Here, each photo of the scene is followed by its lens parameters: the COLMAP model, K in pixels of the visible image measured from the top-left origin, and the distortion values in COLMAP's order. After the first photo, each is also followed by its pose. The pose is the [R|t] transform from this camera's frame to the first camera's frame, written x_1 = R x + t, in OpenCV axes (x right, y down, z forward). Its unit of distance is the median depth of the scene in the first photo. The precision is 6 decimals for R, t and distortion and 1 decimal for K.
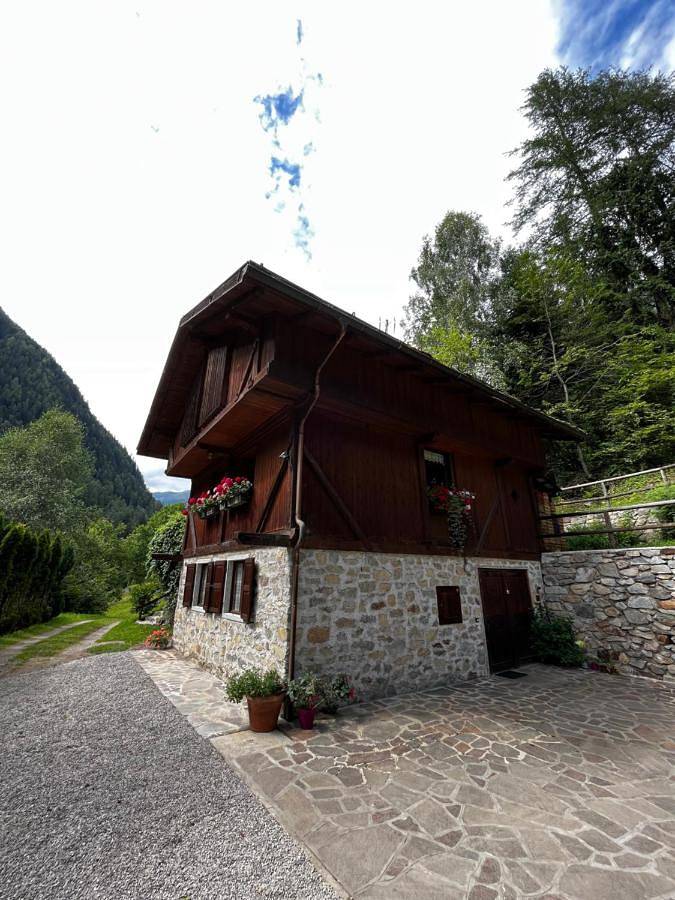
lens RADIAL K [[360.3, 0, 337.6], [0, 360.3, 449.8], [0, 0, 1]] dist [-0.006467, -0.000281]
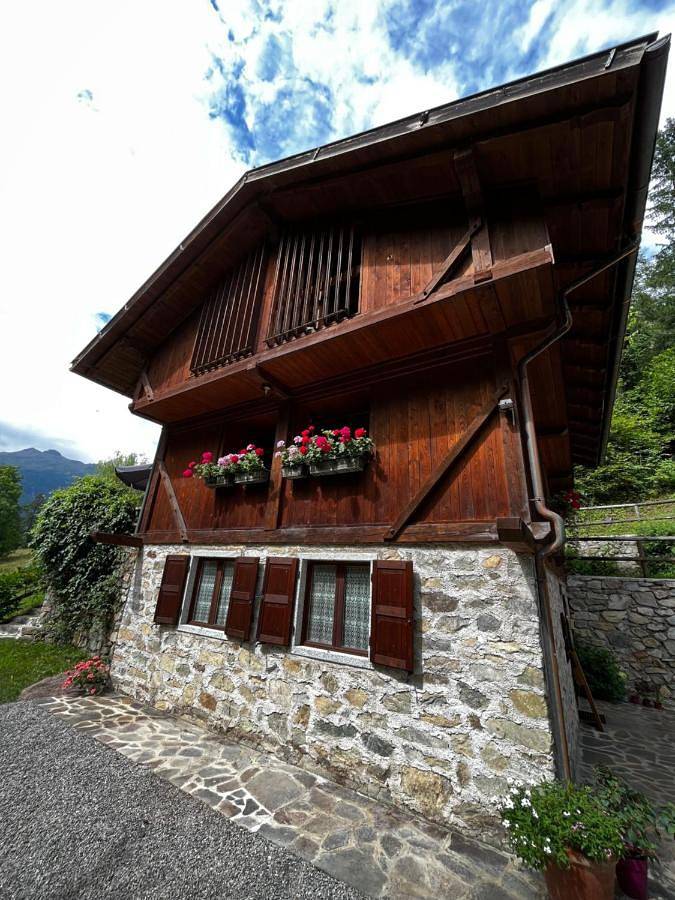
lens RADIAL K [[360.3, 0, 337.9], [0, 360.3, 448.7], [0, 0, 1]] dist [-0.006467, -0.000281]
pose [[0.926883, 0.184258, 0.327012, -0.449972], [-0.182149, 0.982561, -0.037351, 0.124009], [-0.328191, -0.024945, 0.944282, 0.370808]]
